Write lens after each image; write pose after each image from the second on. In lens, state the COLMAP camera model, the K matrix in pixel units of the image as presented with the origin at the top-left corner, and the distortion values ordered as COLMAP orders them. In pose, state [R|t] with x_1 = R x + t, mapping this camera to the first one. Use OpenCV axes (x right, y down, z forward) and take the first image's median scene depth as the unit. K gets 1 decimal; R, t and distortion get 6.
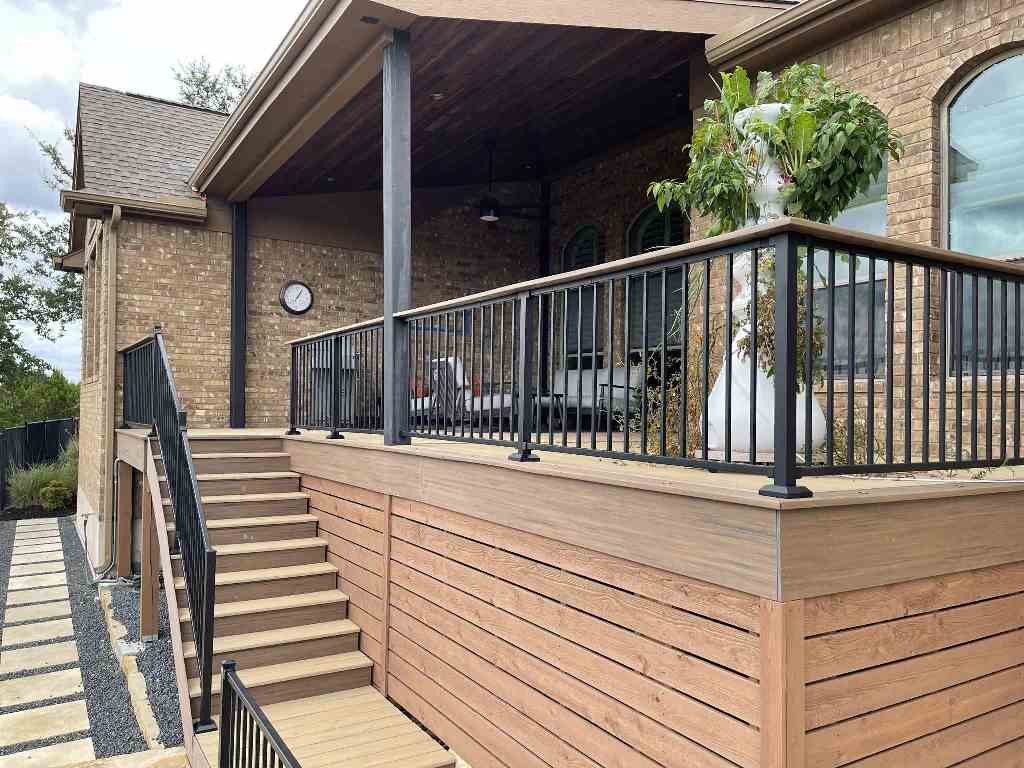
lens RADIAL K [[780.0, 0, 528.3], [0, 780.0, 362.0], [0, 0, 1]] dist [0.030486, -0.063527]
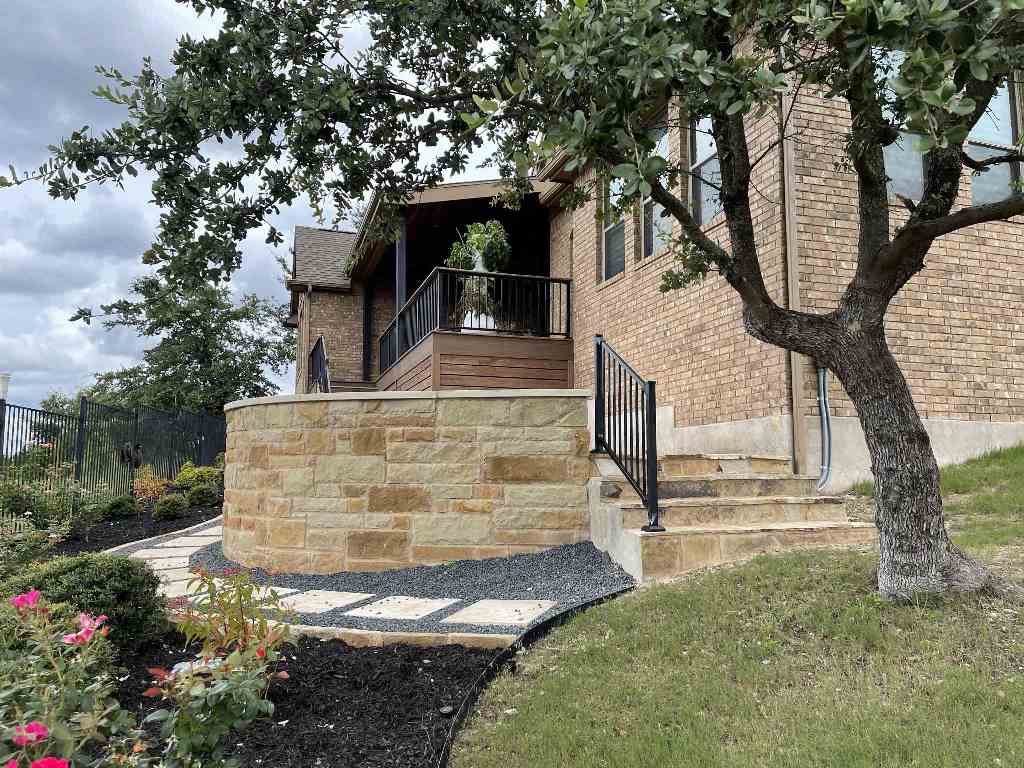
lens RADIAL K [[780.0, 0, 515.8], [0, 780.0, 381.8], [0, 0, 1]] dist [0.030486, -0.063527]
pose [[0.967646, -0.030486, -0.250463, 0.461846], [0.011158, 0.996873, -0.078230, 0.202006], [0.252065, 0.072904, 0.964960, -0.758456]]
